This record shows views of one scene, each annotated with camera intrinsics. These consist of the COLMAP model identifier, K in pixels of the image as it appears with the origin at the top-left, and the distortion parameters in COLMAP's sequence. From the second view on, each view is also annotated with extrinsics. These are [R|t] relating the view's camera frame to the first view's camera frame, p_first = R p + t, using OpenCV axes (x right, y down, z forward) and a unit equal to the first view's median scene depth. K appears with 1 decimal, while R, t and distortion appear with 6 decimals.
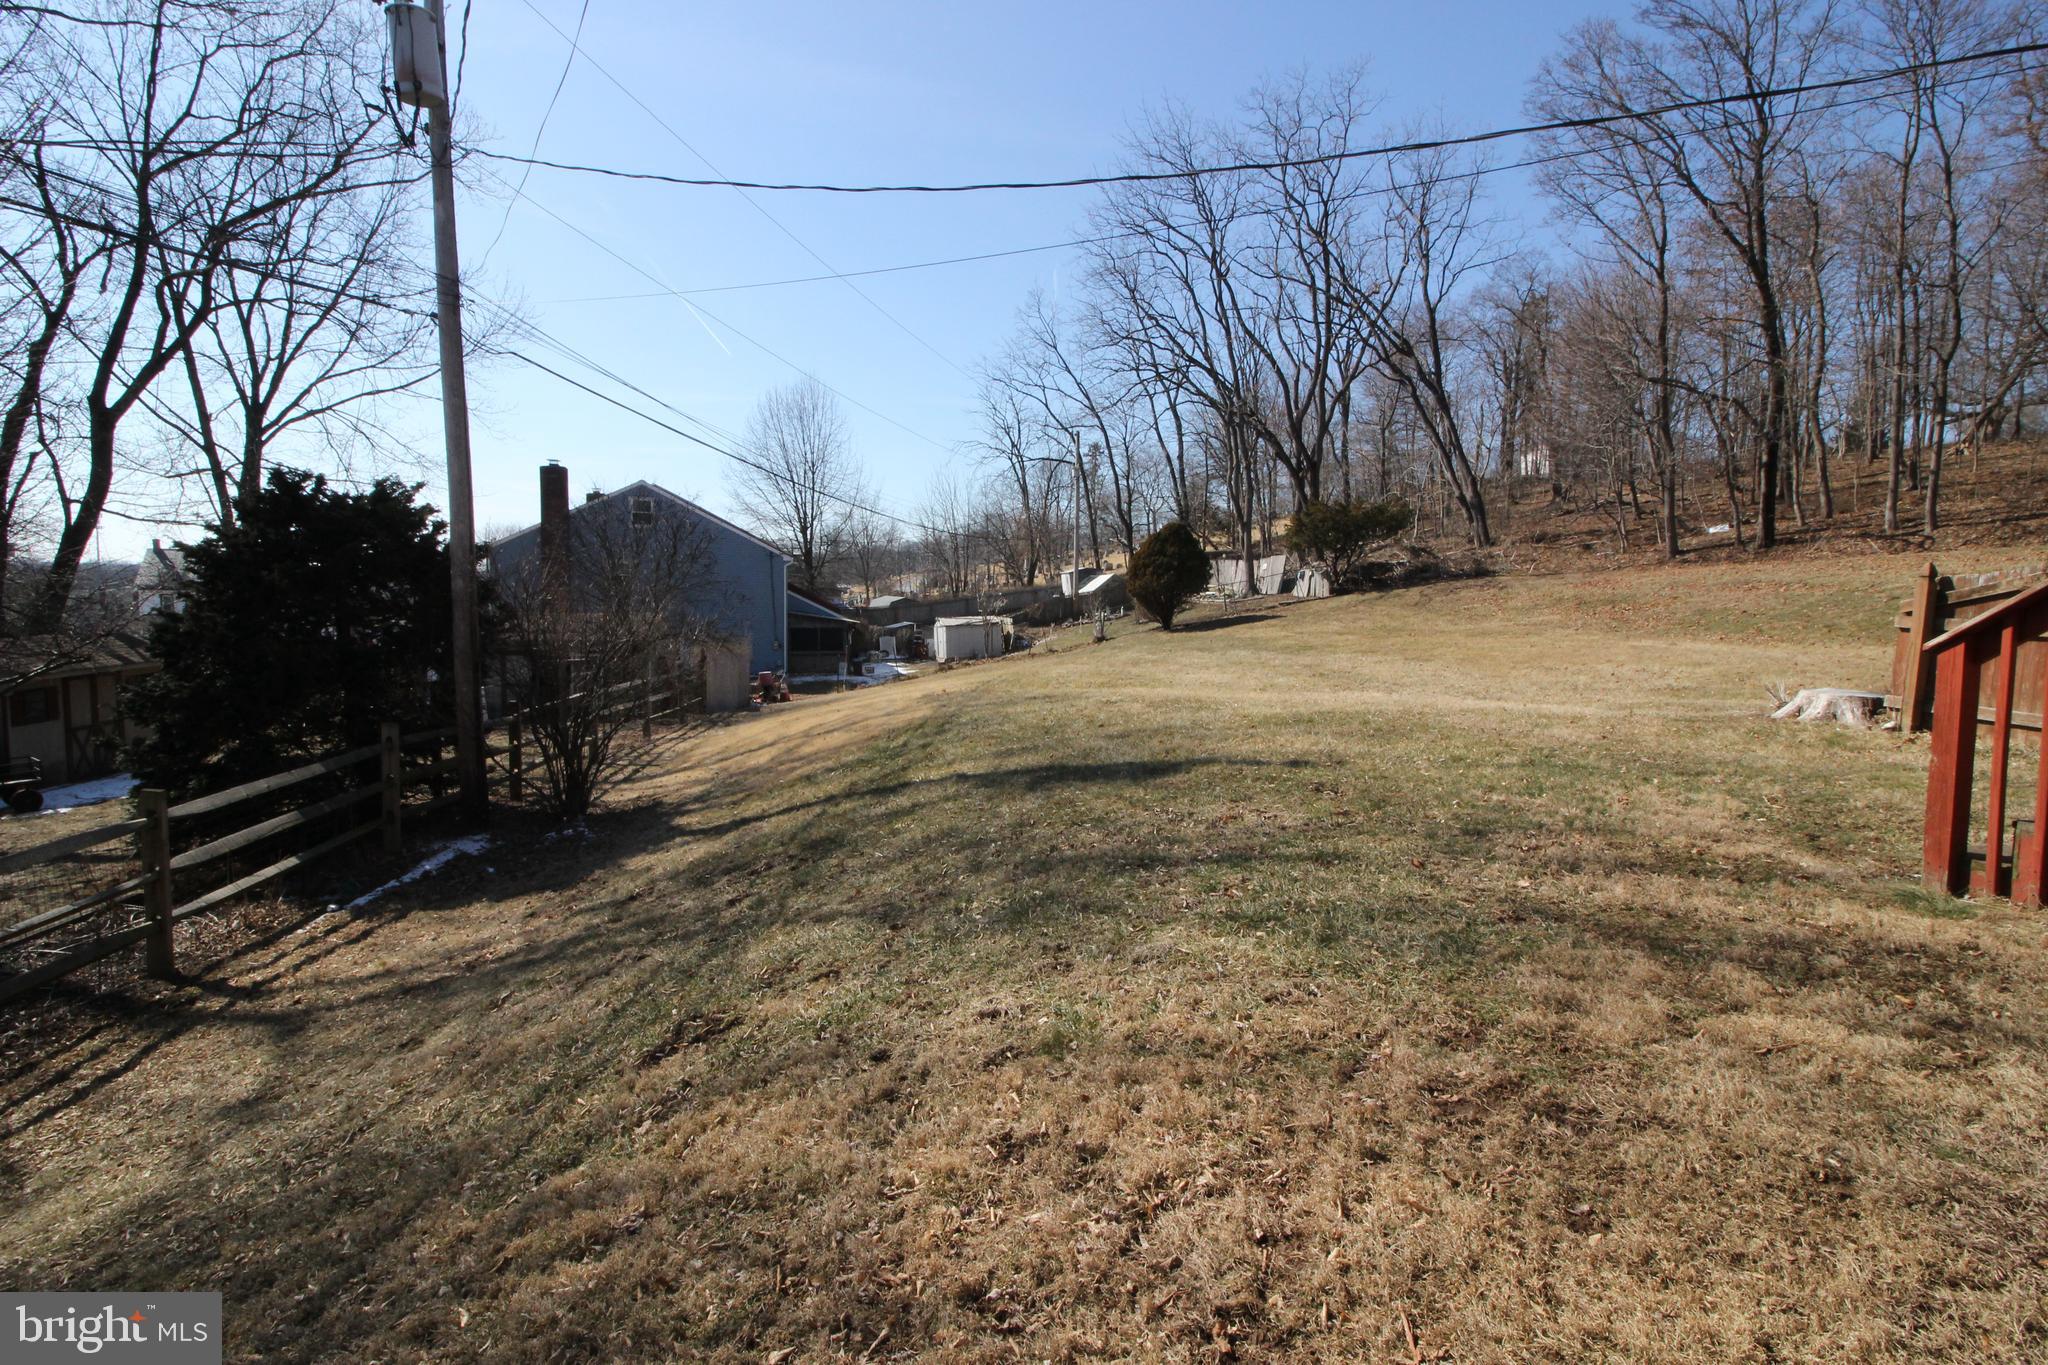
lens RADIAL K [[945.6, 0, 1027.3], [0, 945.6, 681.6], [0, 0, 1]] dist [-0.006313, -0.009250]
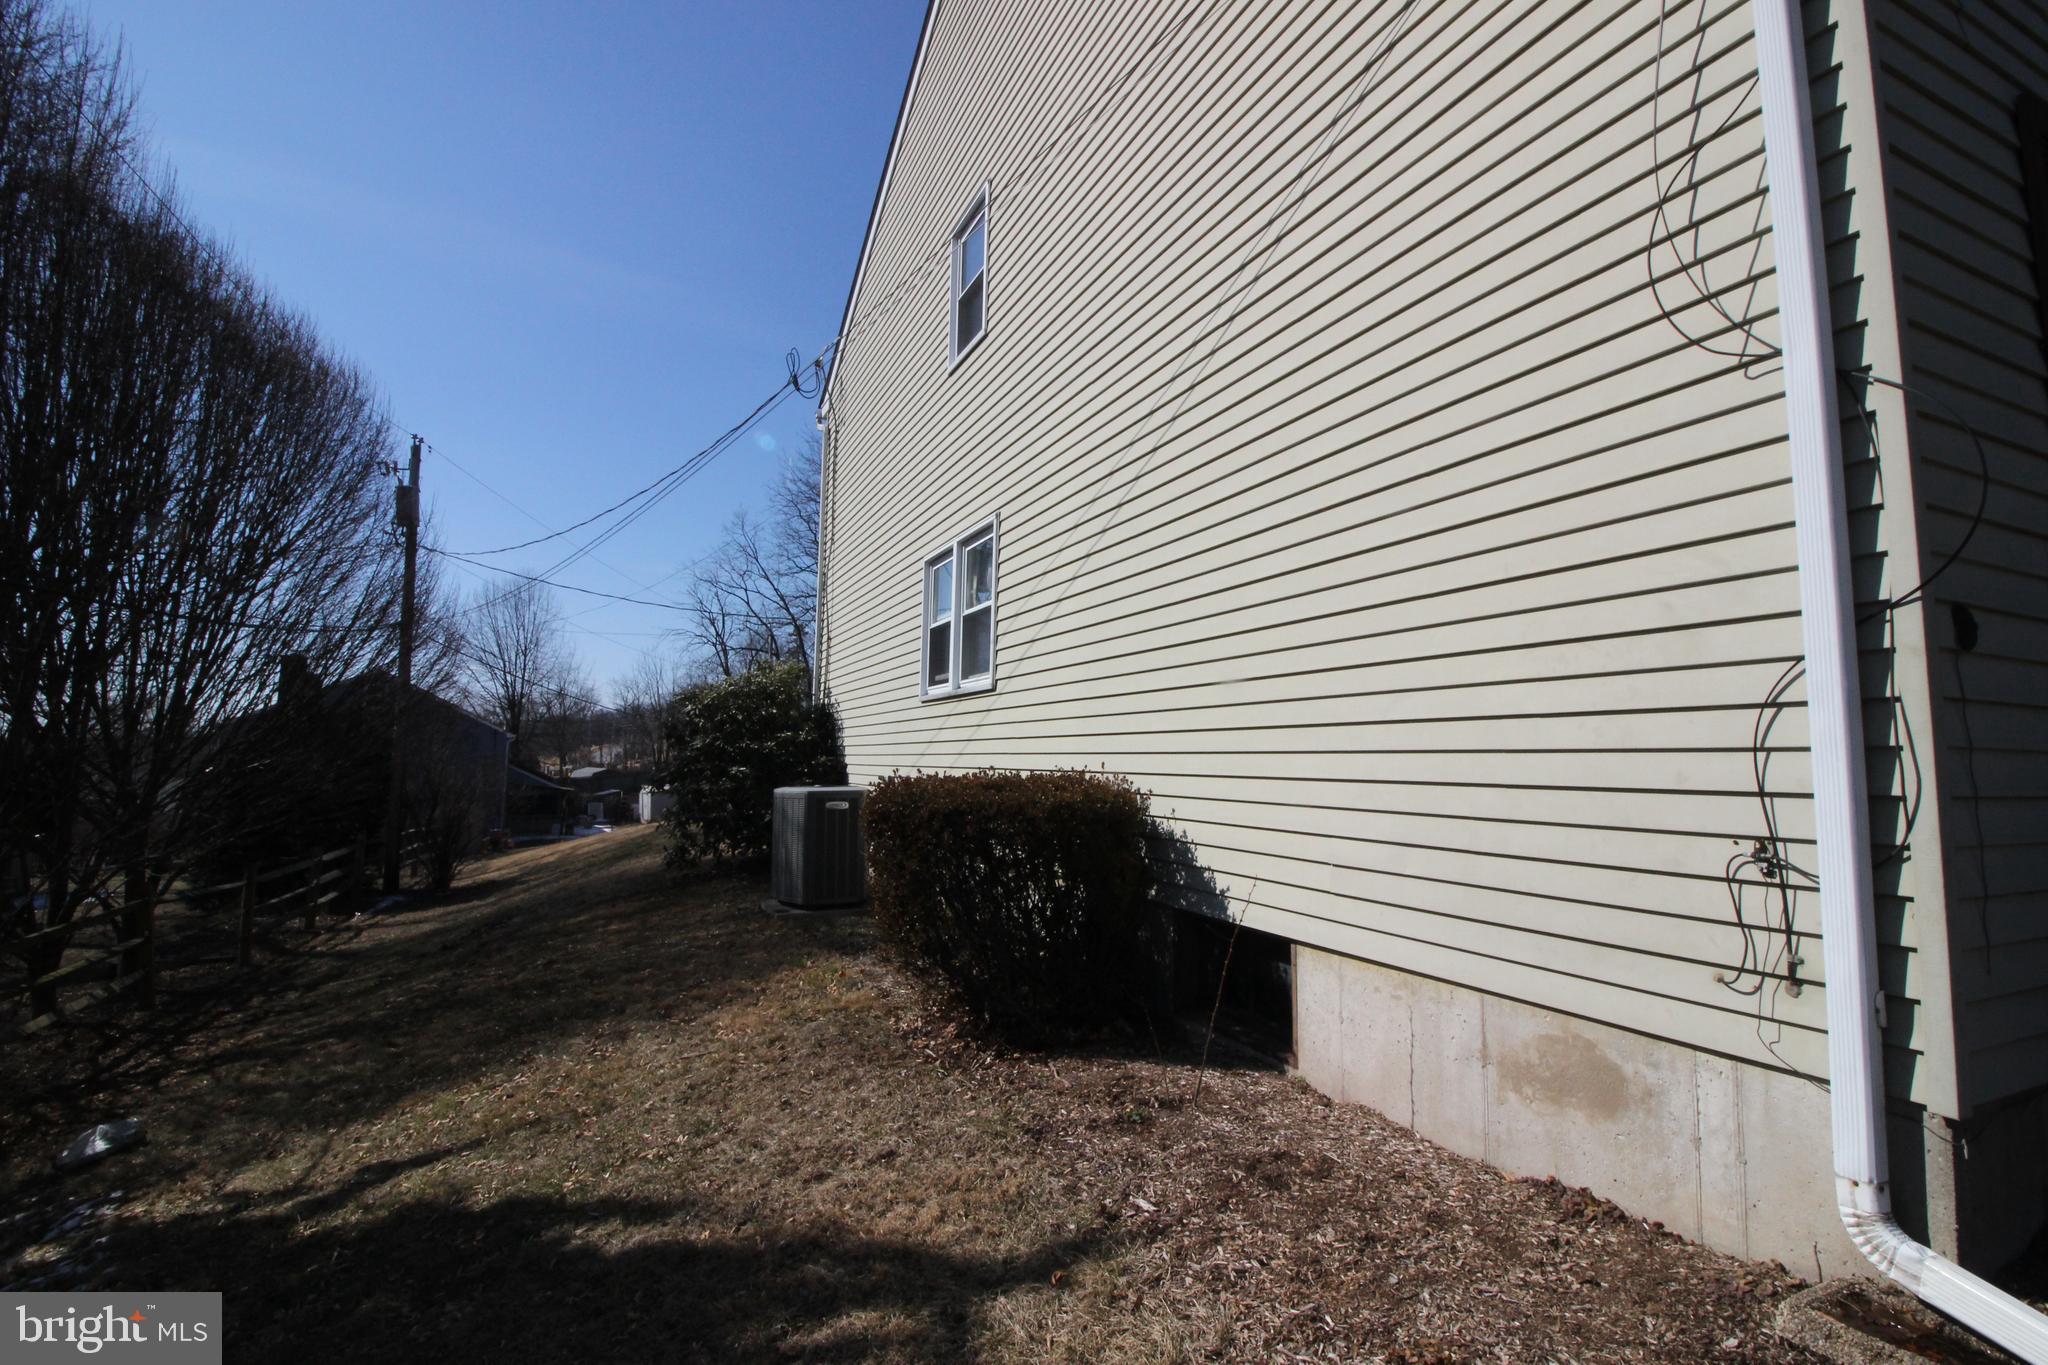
lens RADIAL K [[945.6, 0, 1034.9], [0, 945.6, 665.3], [0, 0, 1]] dist [-0.006313, -0.009250]
pose [[0.953108, 0.025257, 0.301574, 0.008033], [0.033925, 0.981313, -0.189404, 0.018582], [-0.300722, 0.190753, 0.934441, -0.201845]]
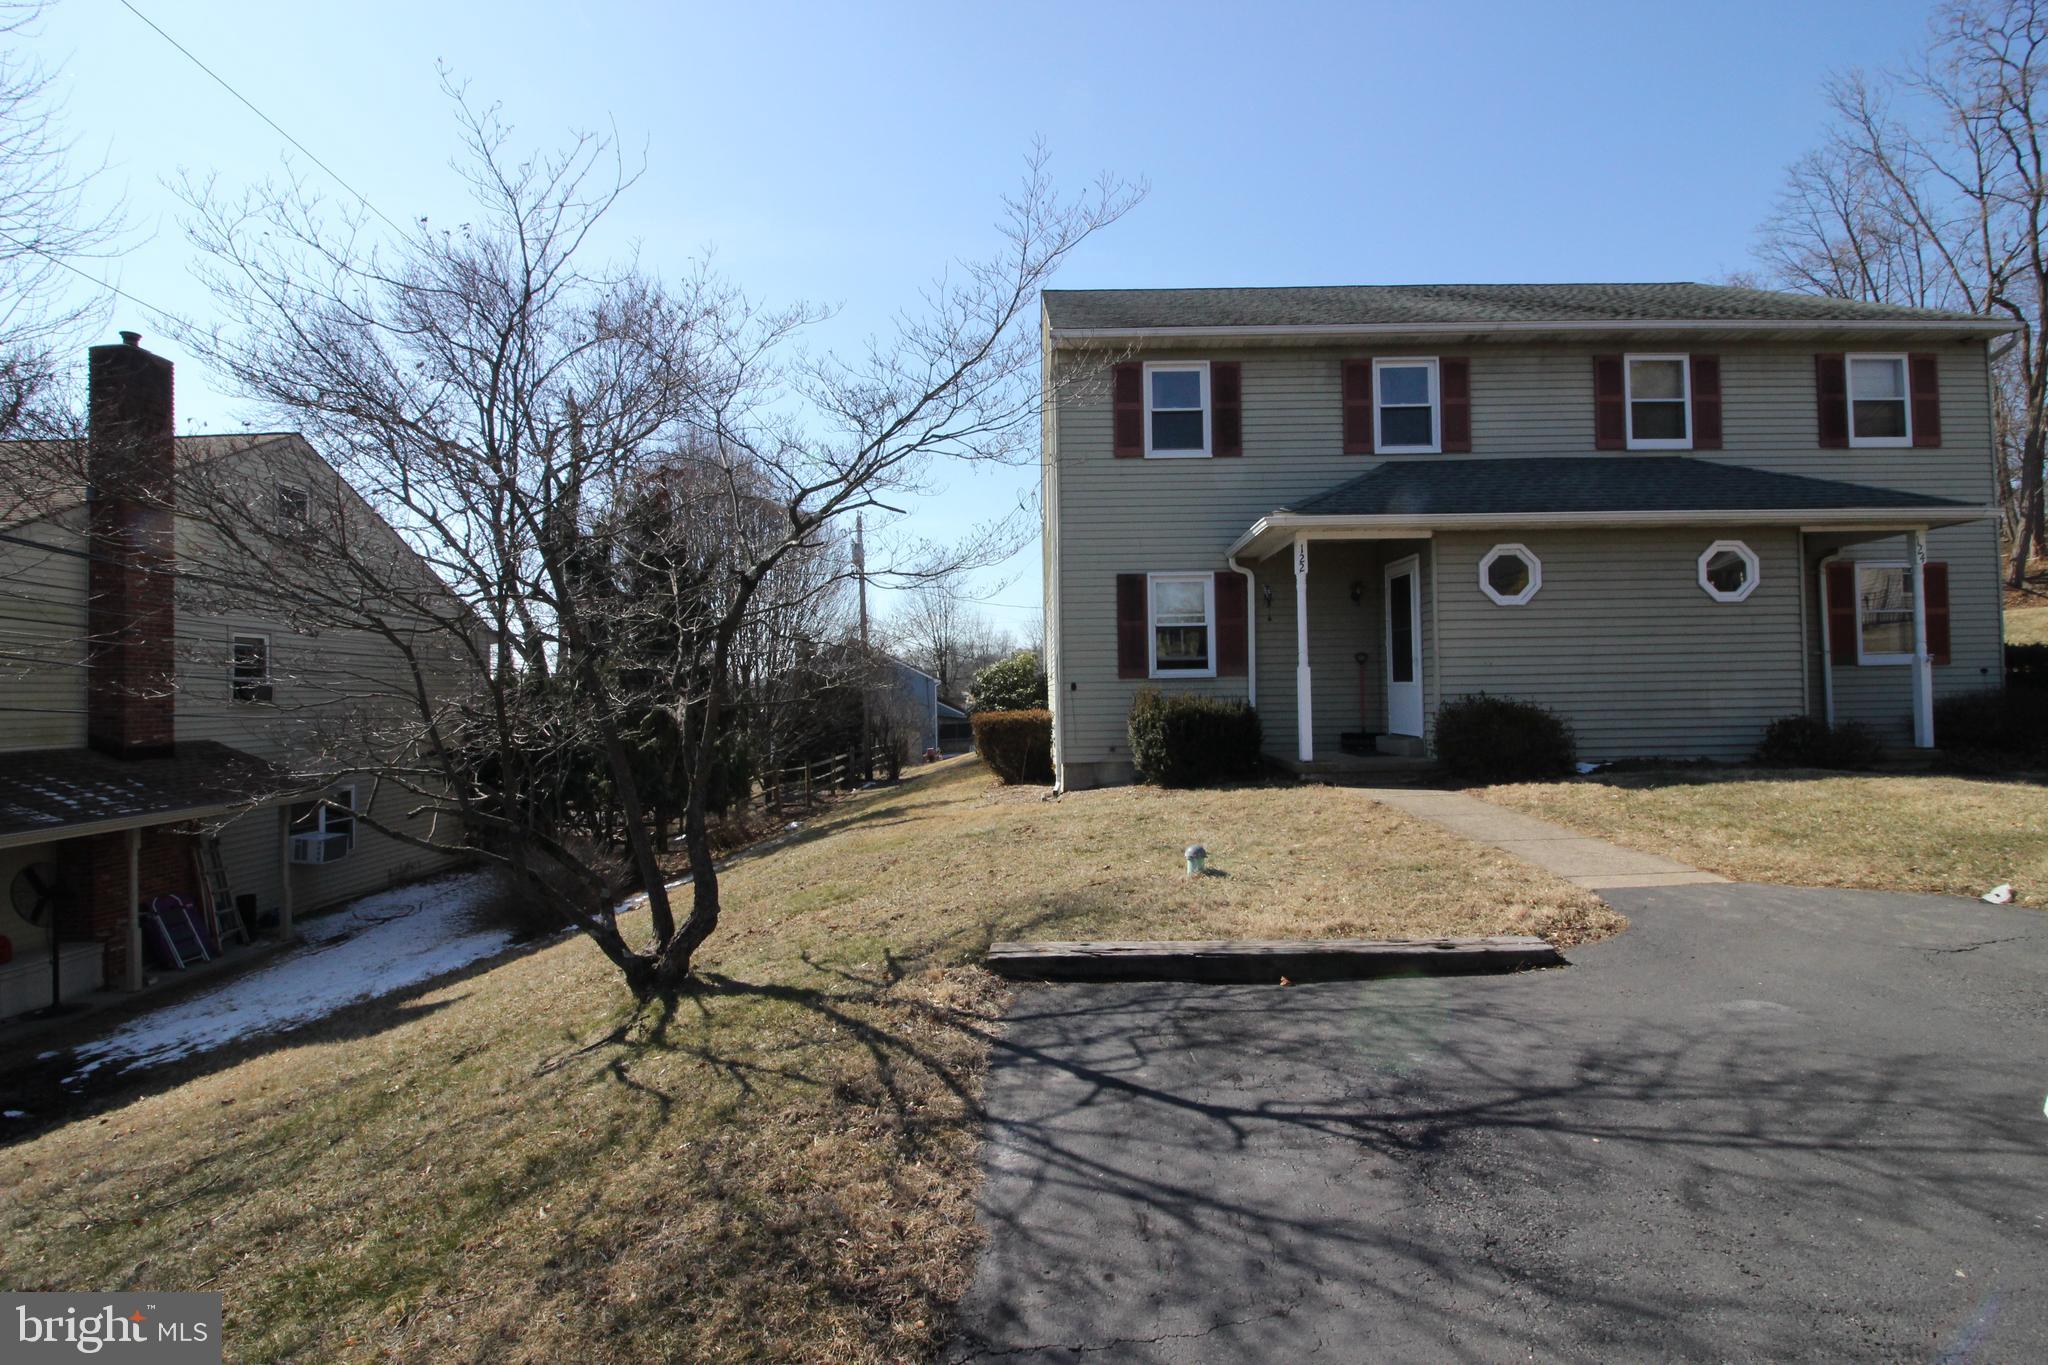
lens RADIAL K [[945.6, 0, 1018.7], [0, 945.6, 682.9], [0, 0, 1]] dist [-0.006313, -0.009250]
pose [[0.992042, -0.035905, -0.120675, 0.053979], [0.022499, 0.993602, -0.110675, 0.032611], [0.123877, 0.107080, 0.986503, -0.364611]]
